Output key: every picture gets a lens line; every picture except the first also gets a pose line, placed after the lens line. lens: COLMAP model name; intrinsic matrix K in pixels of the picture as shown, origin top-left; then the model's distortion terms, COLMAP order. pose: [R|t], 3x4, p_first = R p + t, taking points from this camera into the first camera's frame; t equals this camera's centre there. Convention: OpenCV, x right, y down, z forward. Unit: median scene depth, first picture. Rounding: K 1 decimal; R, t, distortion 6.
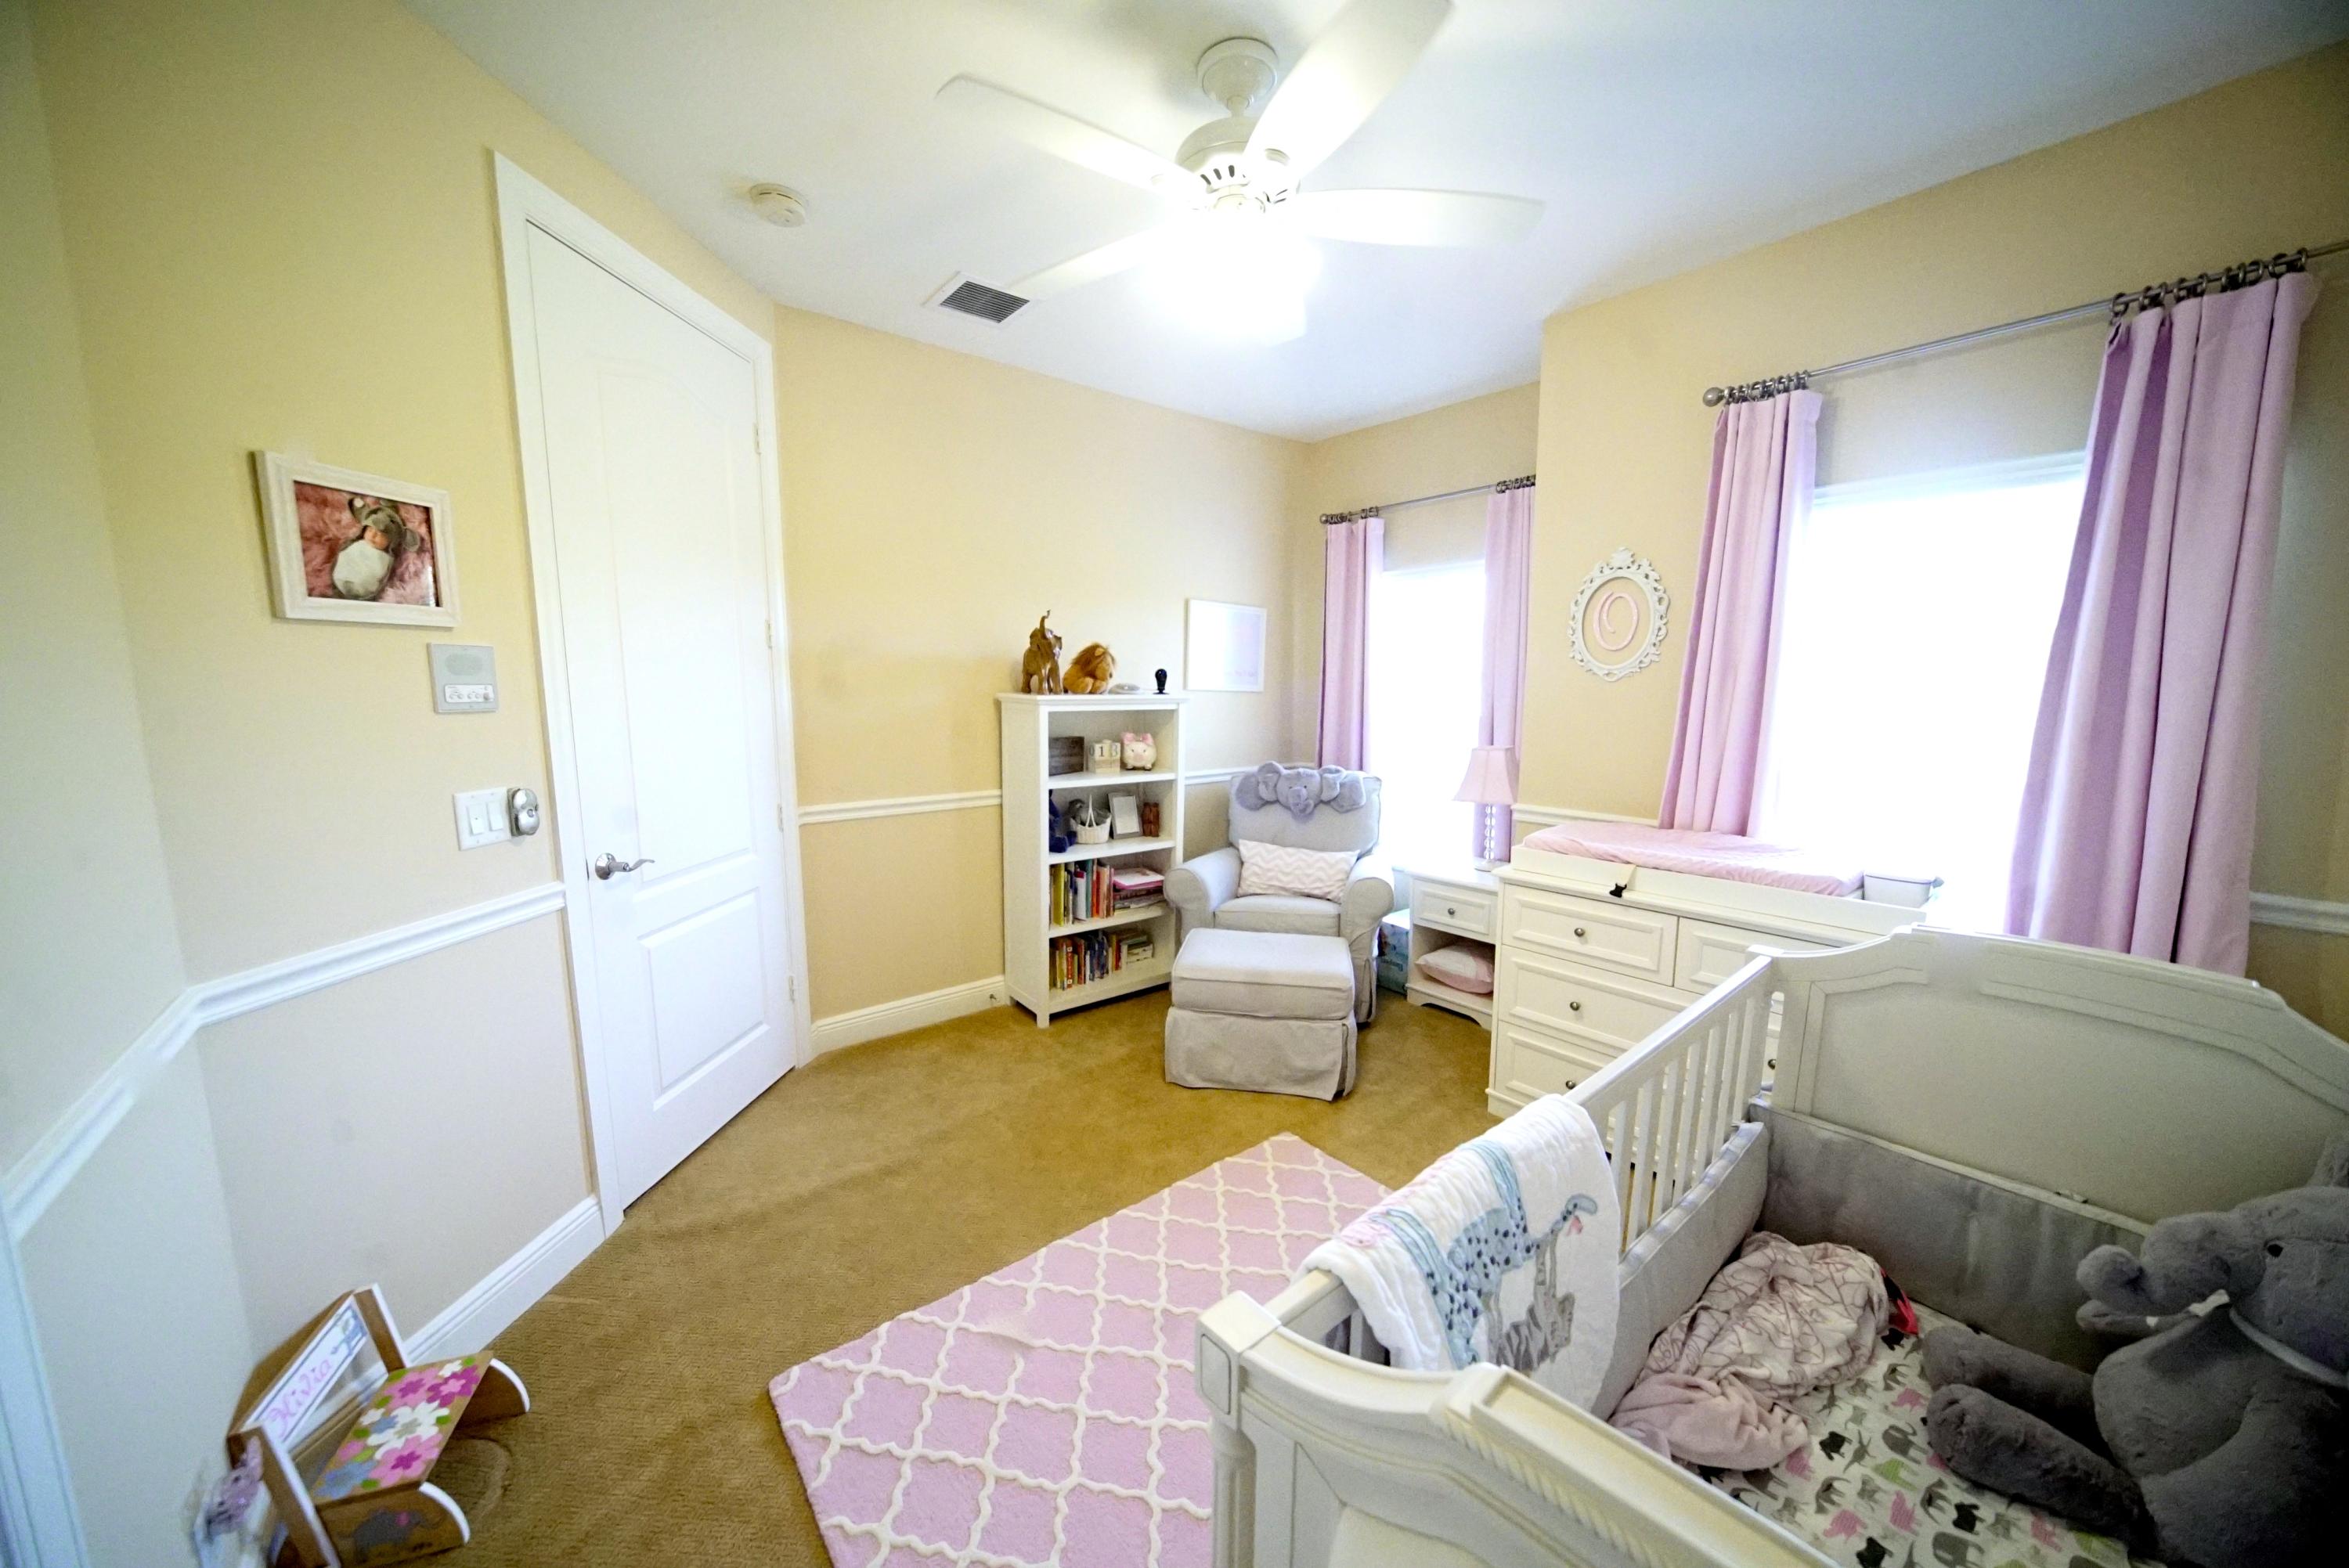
lens RADIAL K [[827.3, 0, 1171.9], [0, 827.3, 799.9], [0, 0, 1]] dist [-0.011390, 0.000328]
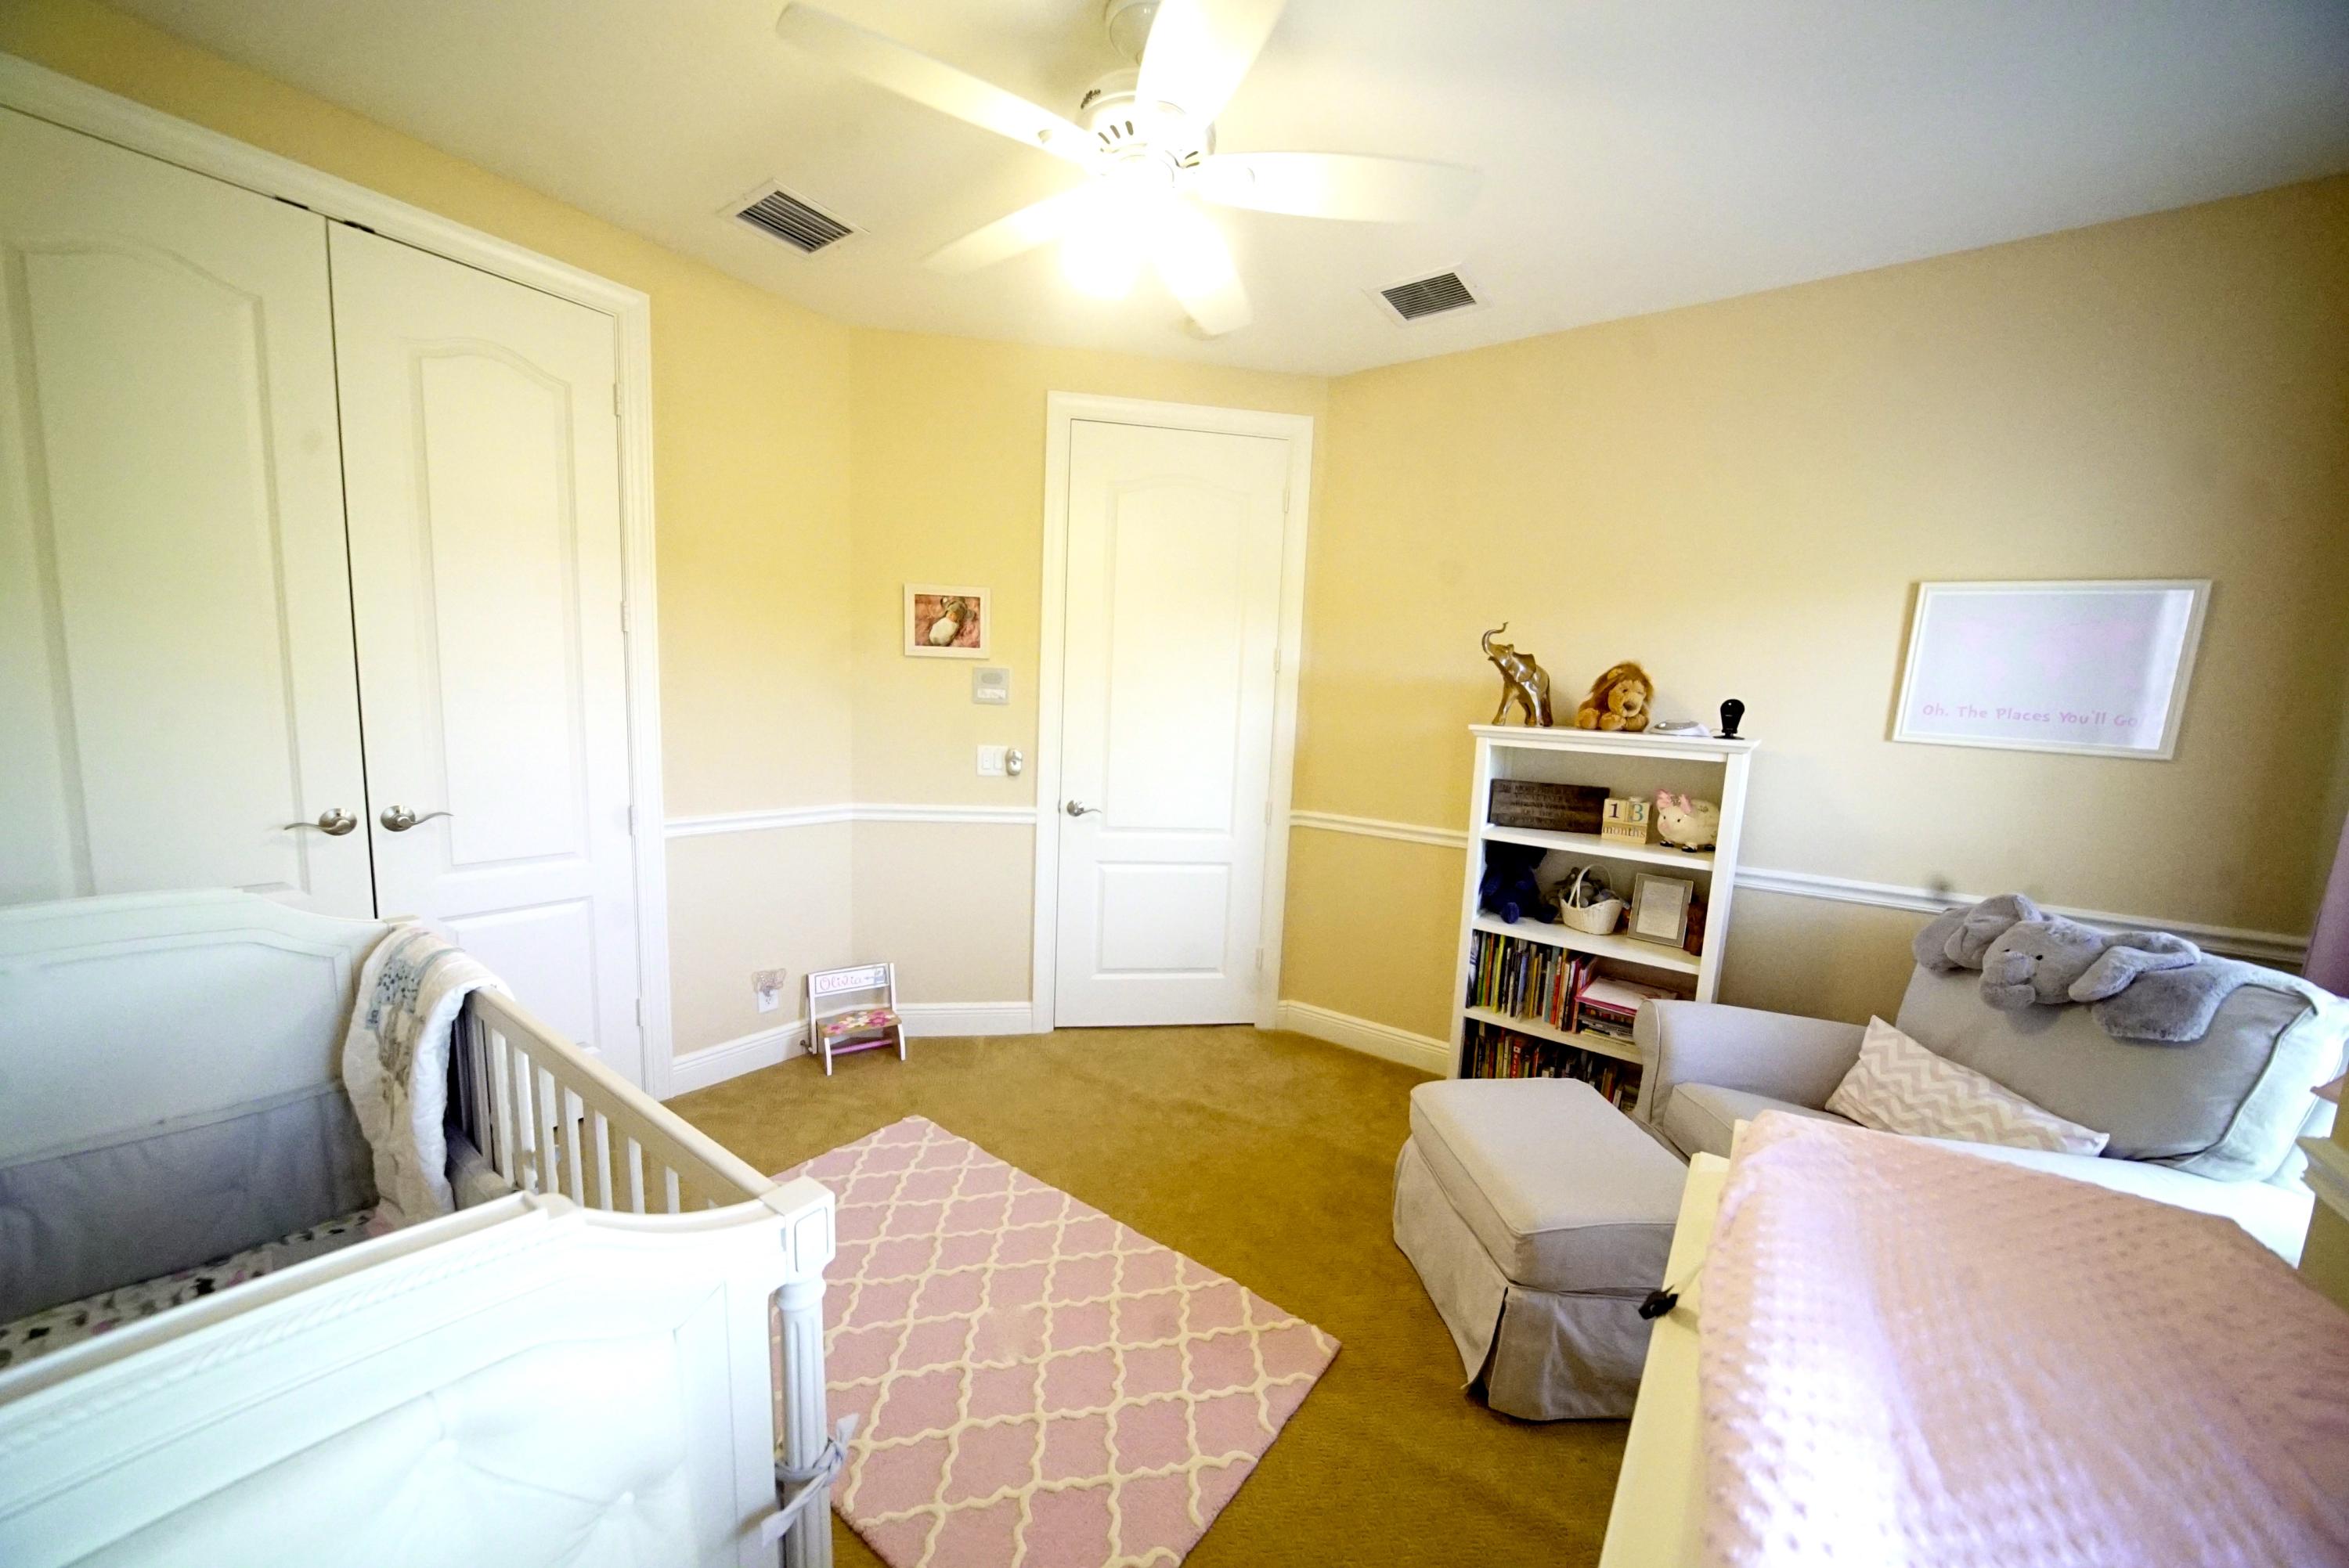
lens RADIAL K [[827.3, 0, 1173.0], [0, 827.3, 802.8], [0, 0, 1]] dist [-0.011390, 0.000328]
pose [[0.248520, 0.126973, -0.960269, 0.629186], [-0.181172, 0.979969, 0.082690, -0.067571], [0.951533, 0.153424, 0.266546, 0.537403]]
